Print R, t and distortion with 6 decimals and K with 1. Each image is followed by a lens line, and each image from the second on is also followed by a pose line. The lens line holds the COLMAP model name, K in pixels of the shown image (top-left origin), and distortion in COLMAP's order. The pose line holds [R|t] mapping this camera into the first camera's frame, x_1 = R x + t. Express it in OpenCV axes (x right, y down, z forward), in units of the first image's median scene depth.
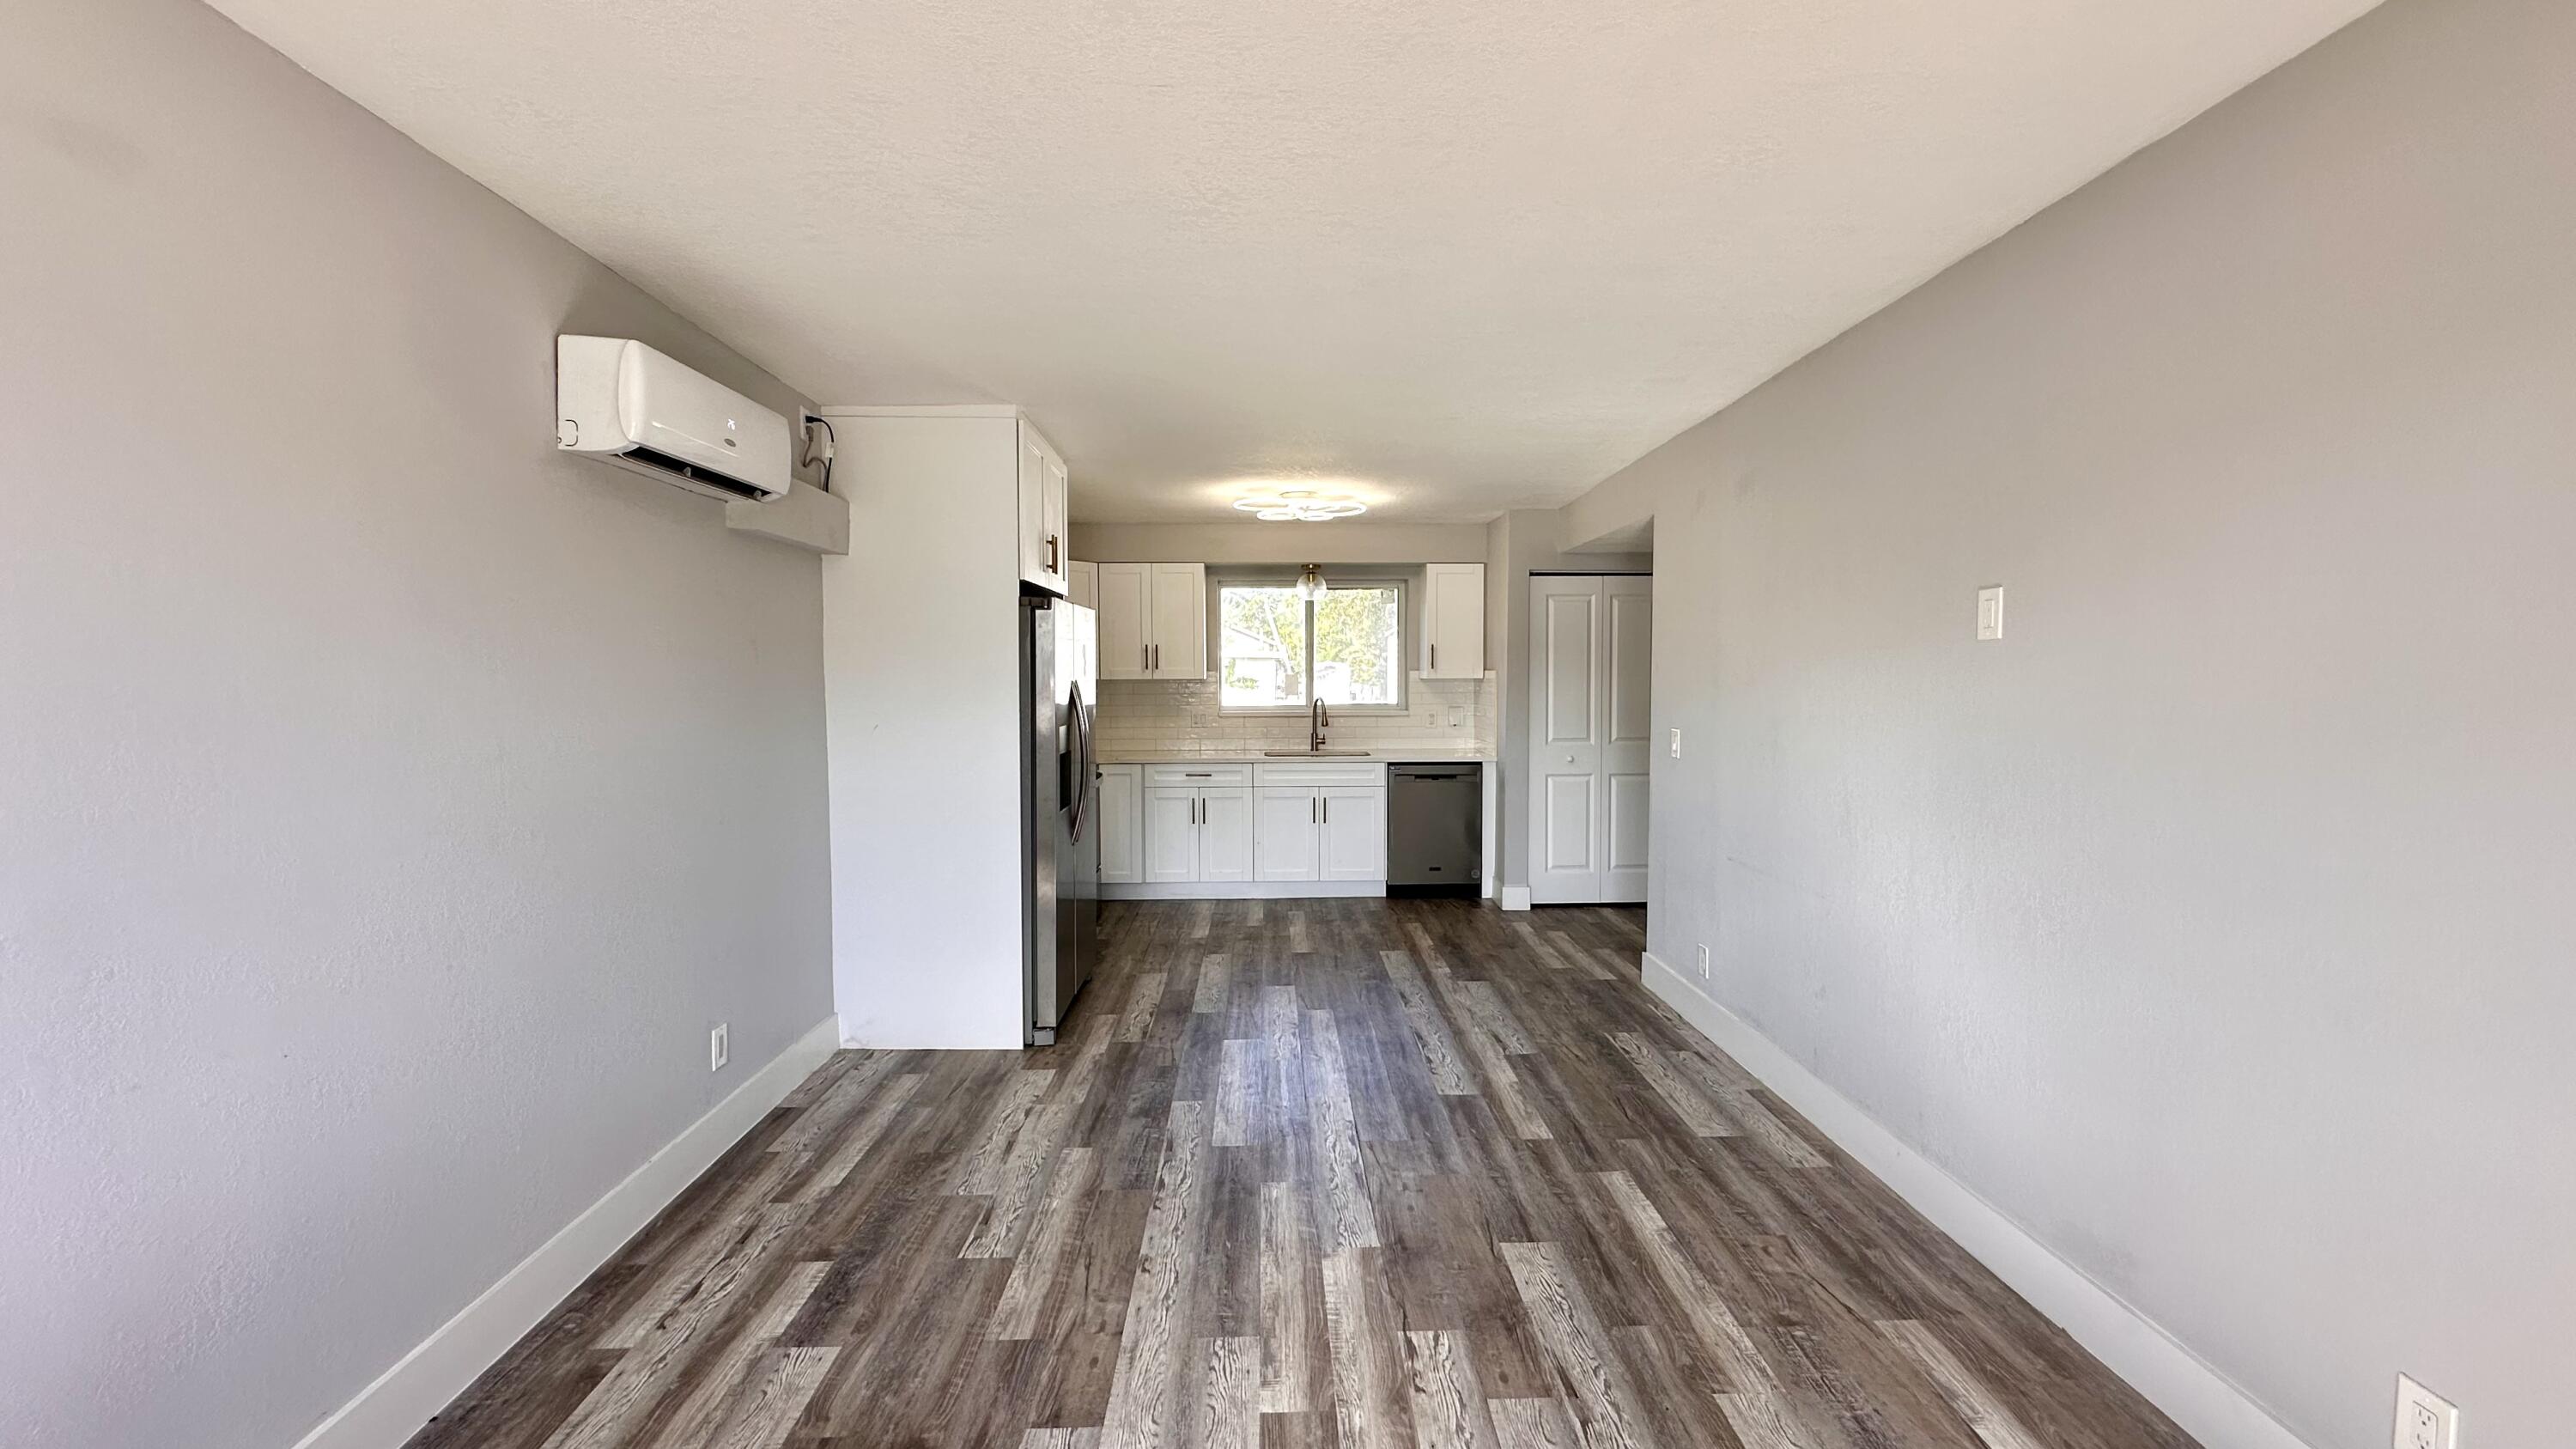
lens RADIAL K [[1032.9, 0, 1288.1], [0, 1032.9, 723.3], [0, 0, 1]] dist [0.001847, -0.000081]
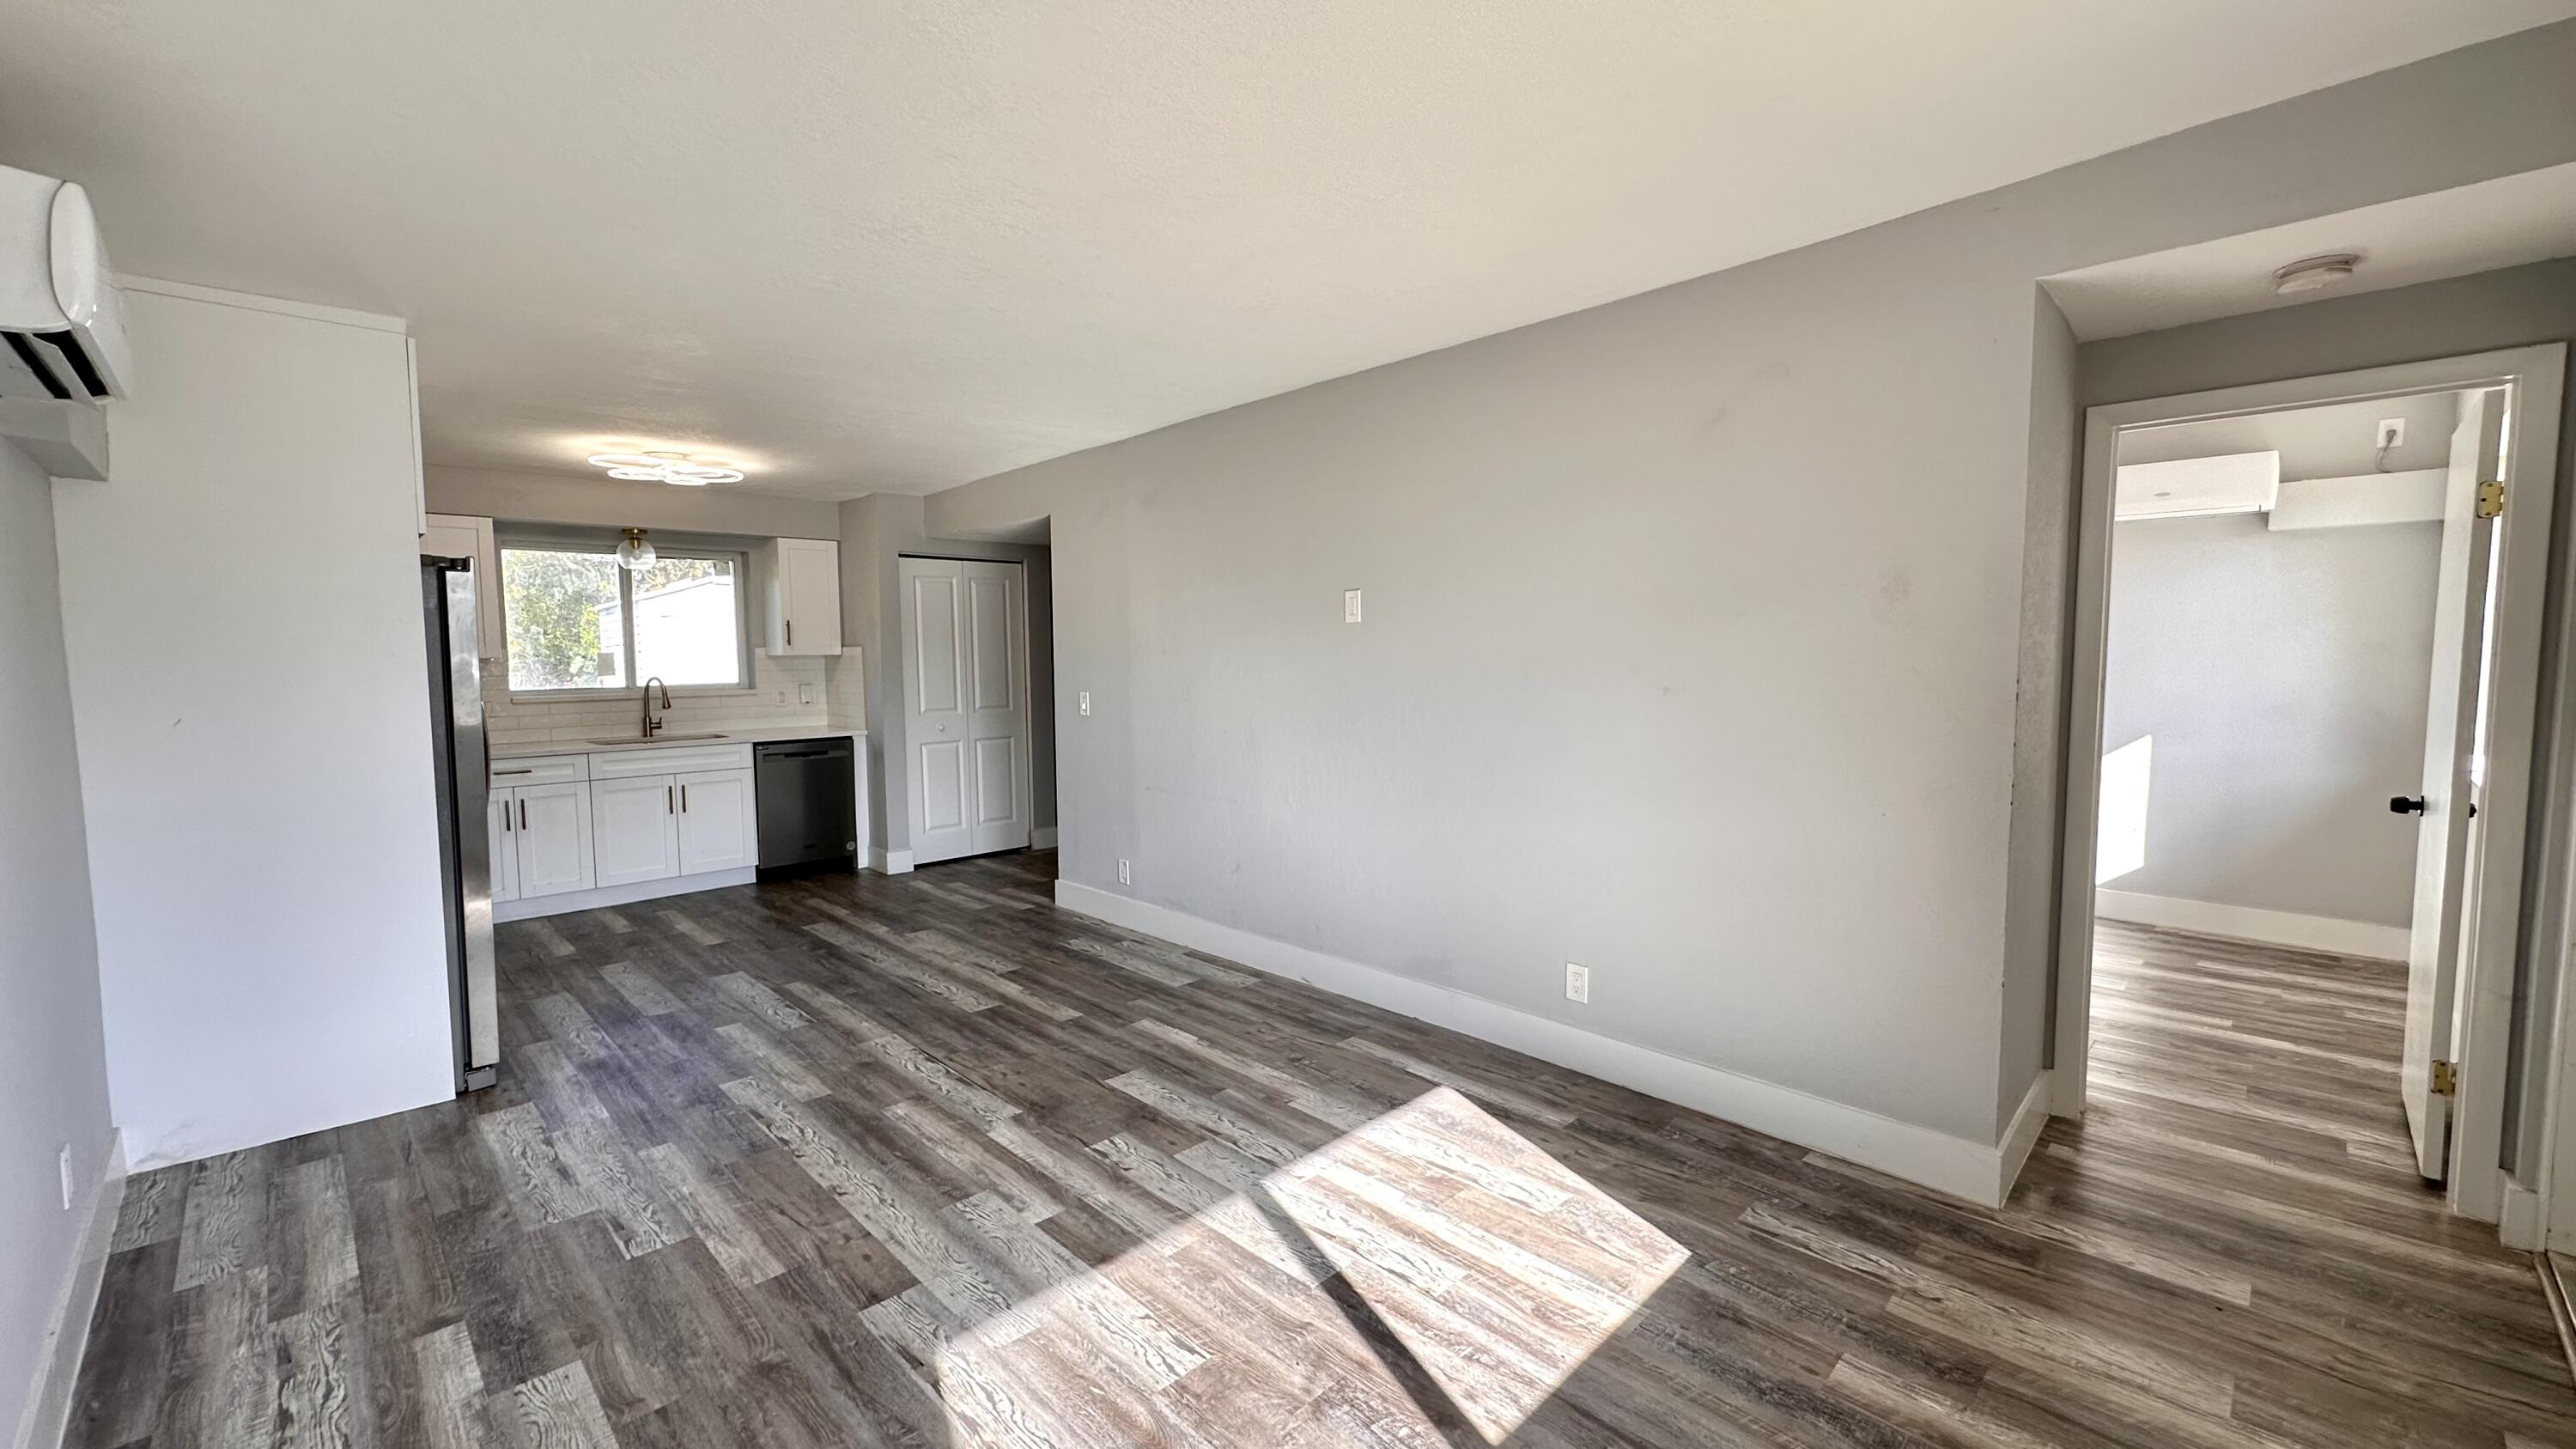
lens RADIAL K [[1032.9, 0, 1290.7], [0, 1032.9, 728.1], [0, 0, 1]] dist [0.001847, -0.000081]
pose [[0.725833, -0.057157, 0.685492, -0.330497], [0.040844, 0.998365, 0.039997, 0.010426], [-0.686657, -0.001033, 0.726981, -0.073189]]
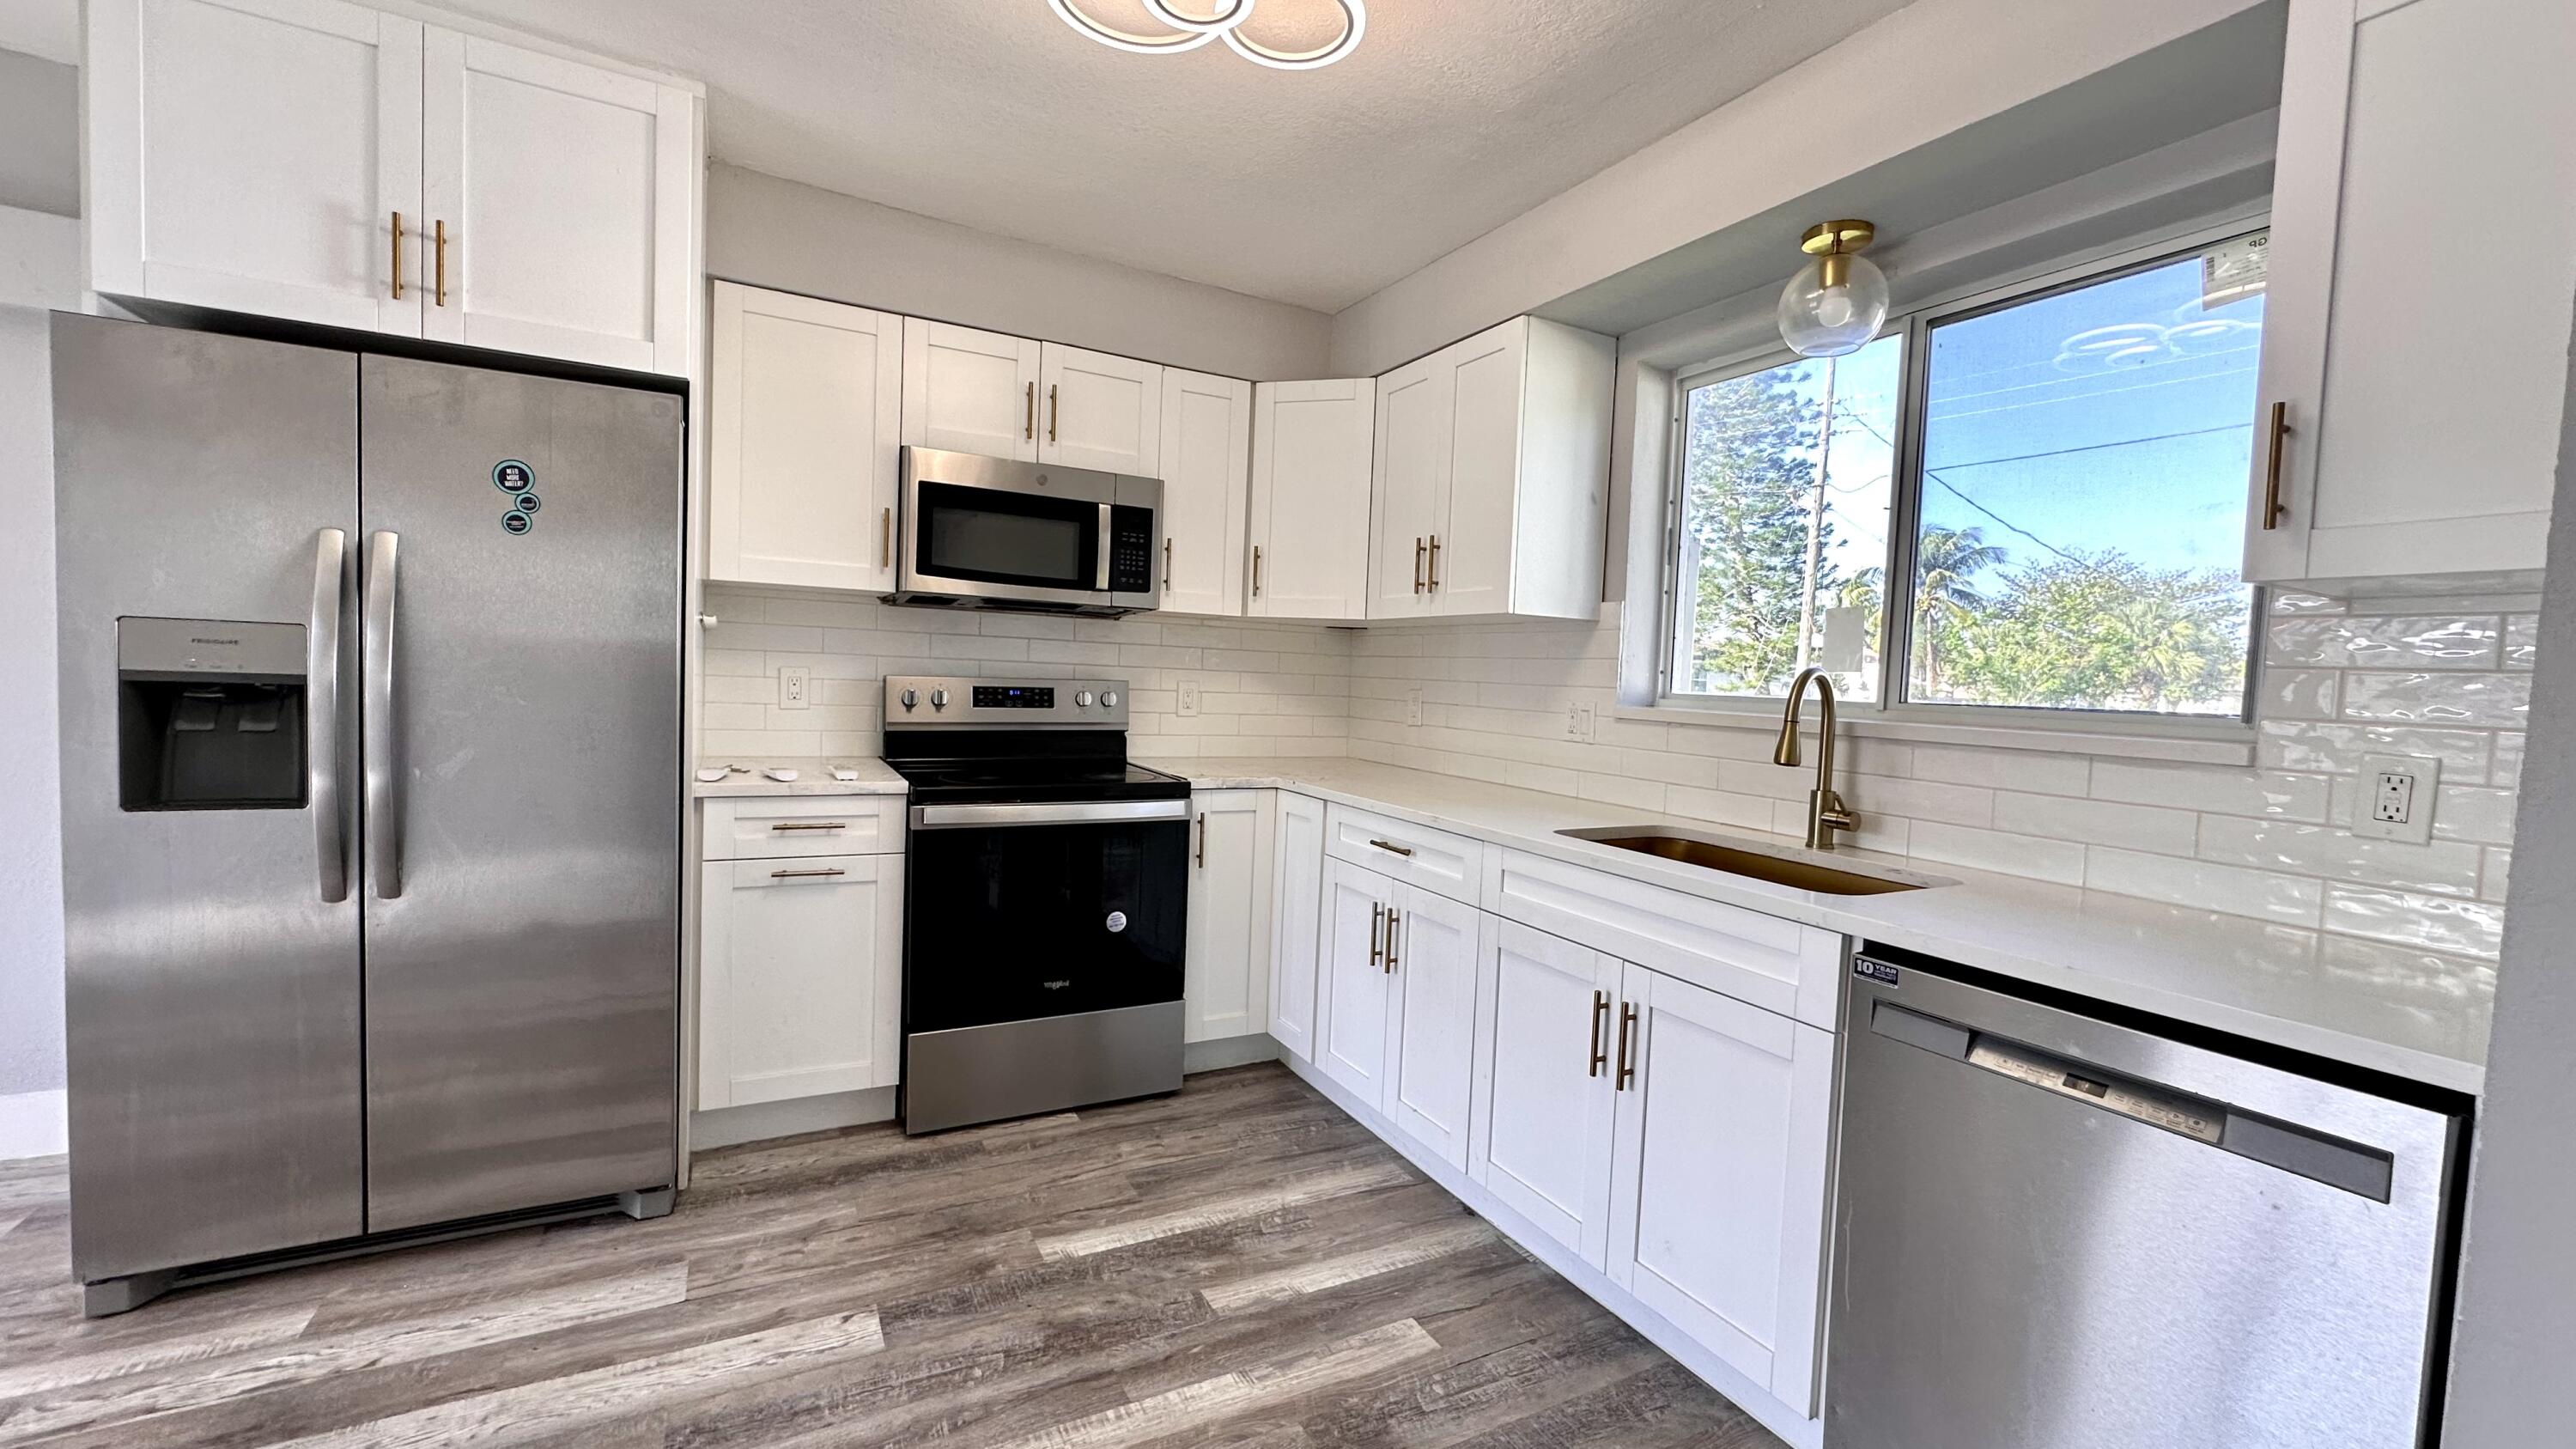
lens RADIAL K [[1032.9, 0, 1278.9], [0, 1032.9, 718.6], [0, 0, 1]] dist [0.001847, -0.000081]
pose [[0.444298, 0.065796, -0.893460, 0.403293], [-0.090583, 0.995488, 0.028264, -0.010116], [0.891288, 0.068374, 0.448253, 1.284634]]
